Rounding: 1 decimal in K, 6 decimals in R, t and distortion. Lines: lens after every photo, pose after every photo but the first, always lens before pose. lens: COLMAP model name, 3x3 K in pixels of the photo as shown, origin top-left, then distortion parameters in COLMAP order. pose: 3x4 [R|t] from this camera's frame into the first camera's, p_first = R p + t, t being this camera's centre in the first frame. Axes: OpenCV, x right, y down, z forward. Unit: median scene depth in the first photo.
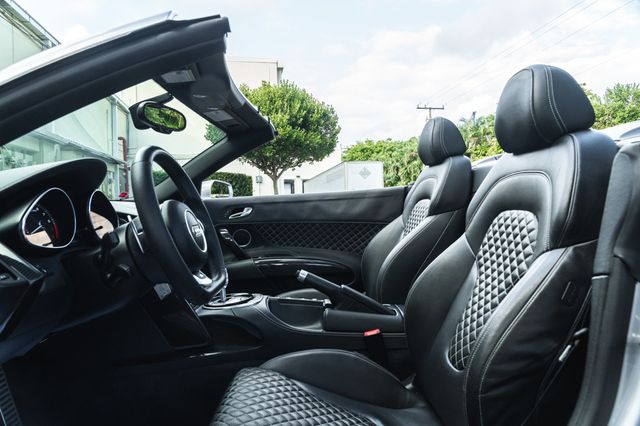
lens RADIAL K [[448.8, 0, 321.8], [0, 448.8, 216.8], [0, 0, 1]] dist [-0.004044, 0.016086]
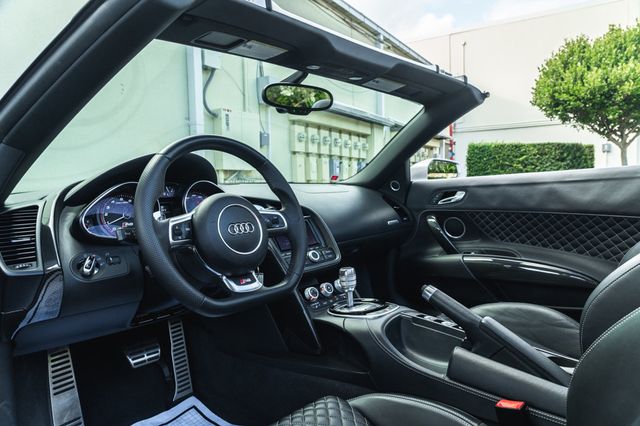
lens RADIAL K [[448.8, 0, 320.0], [0, 448.8, 206.9], [0, 0, 1]] dist [-0.004044, 0.016086]
pose [[0.733954, 0.037854, -0.678144, 0.172591], [-0.012401, 0.999026, 0.042345, -0.019920], [0.679086, -0.022670, 0.733708, 0.188830]]
